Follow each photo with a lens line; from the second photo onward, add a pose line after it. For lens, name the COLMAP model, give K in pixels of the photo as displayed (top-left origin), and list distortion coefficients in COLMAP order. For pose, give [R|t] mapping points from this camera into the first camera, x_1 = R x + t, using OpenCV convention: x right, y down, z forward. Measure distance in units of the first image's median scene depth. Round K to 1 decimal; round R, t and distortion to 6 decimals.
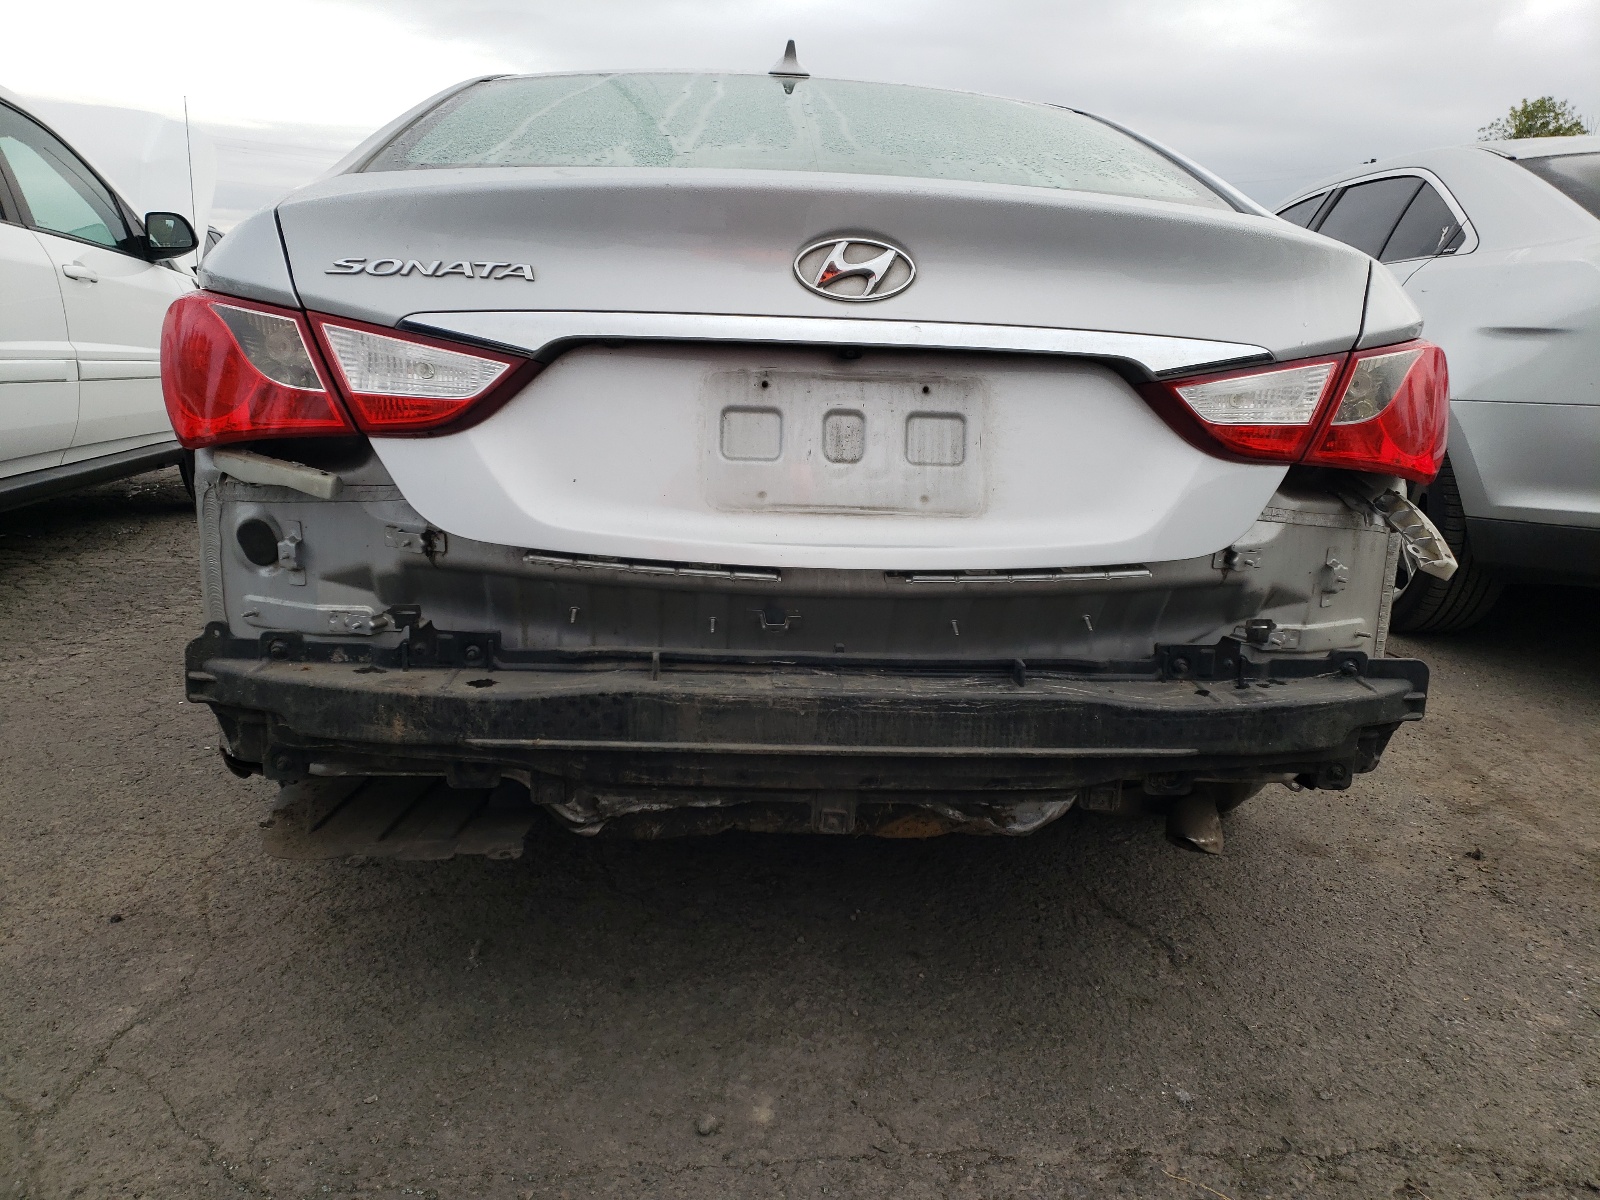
lens RADIAL K [[1210.8, 0, 800.0], [0, 1210.8, 600.0], [0, 0, 1]] dist [0.009473, 0.003711]
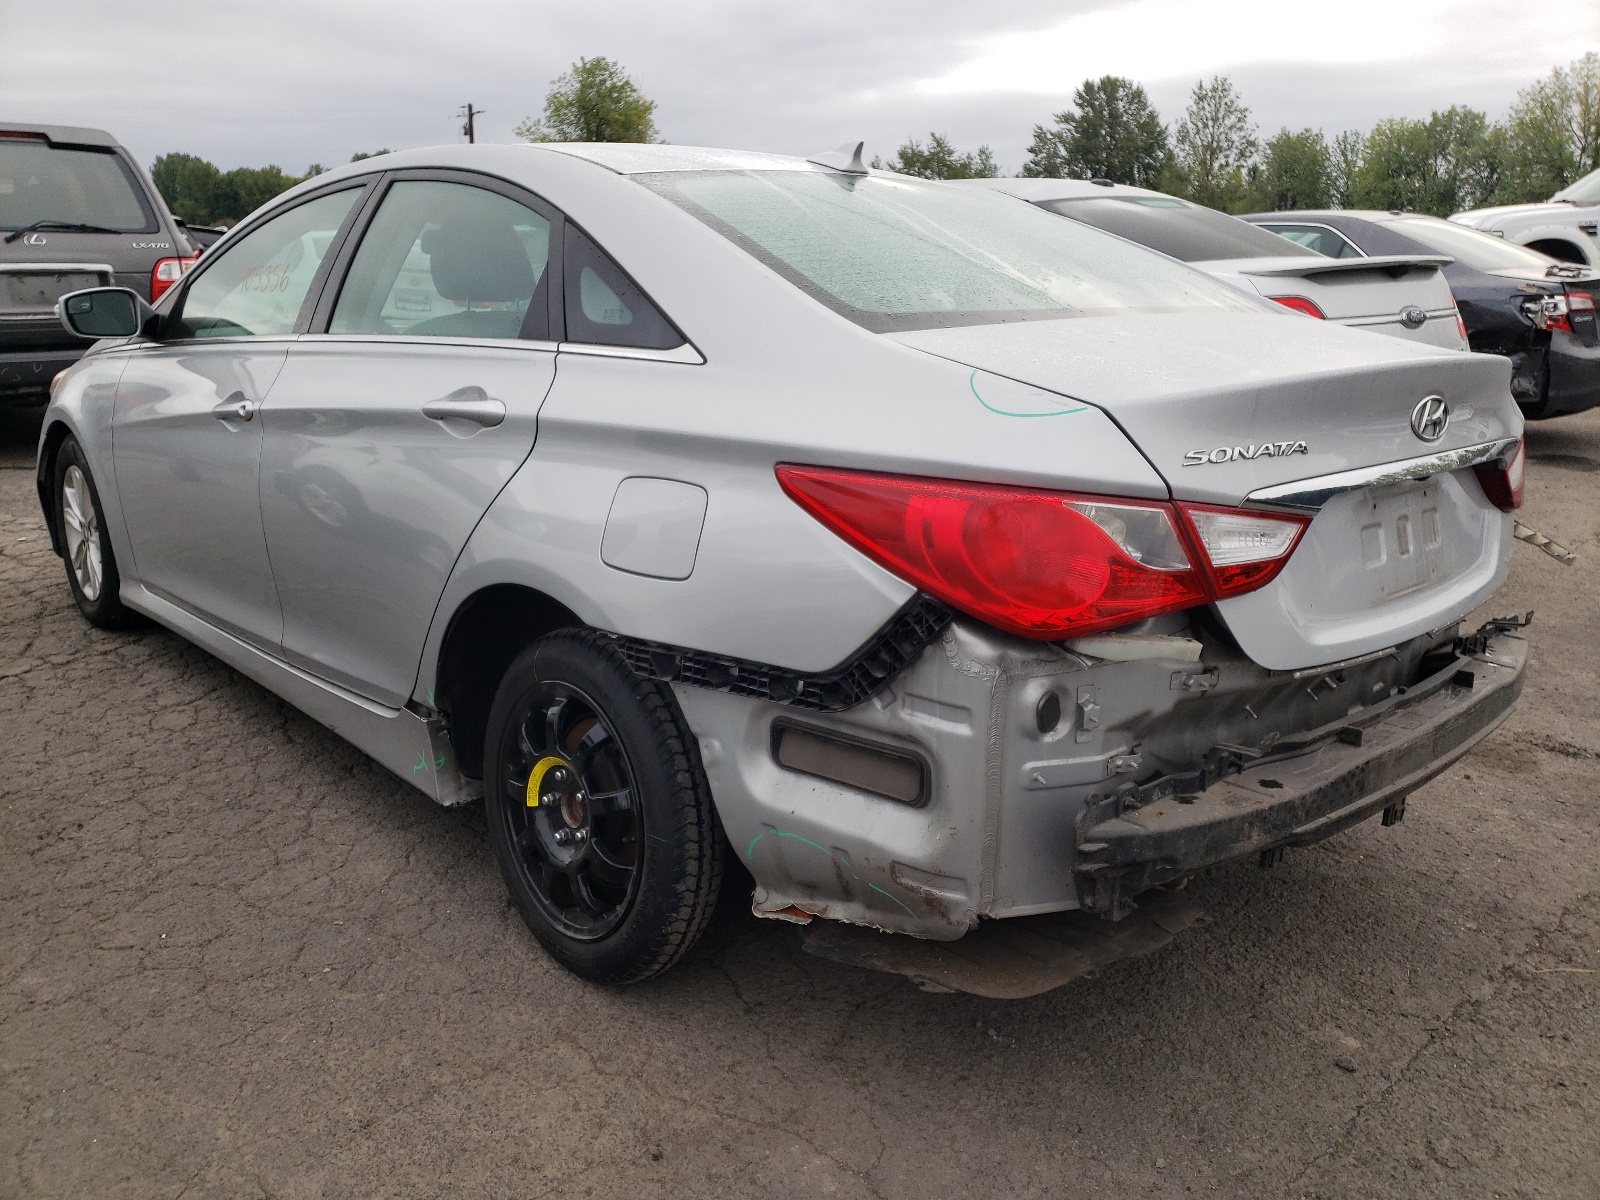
lens RADIAL K [[1181.9, 0, 800.0], [0, 1181.9, 600.0], [0, 0, 1]] dist [0.004850, 0.003193]
pose [[0.805196, -0.179158, 0.565298, -1.220533], [0.153183, 0.983756, 0.093589, -0.281364], [-0.572882, 0.011236, 0.819561, 0.285517]]
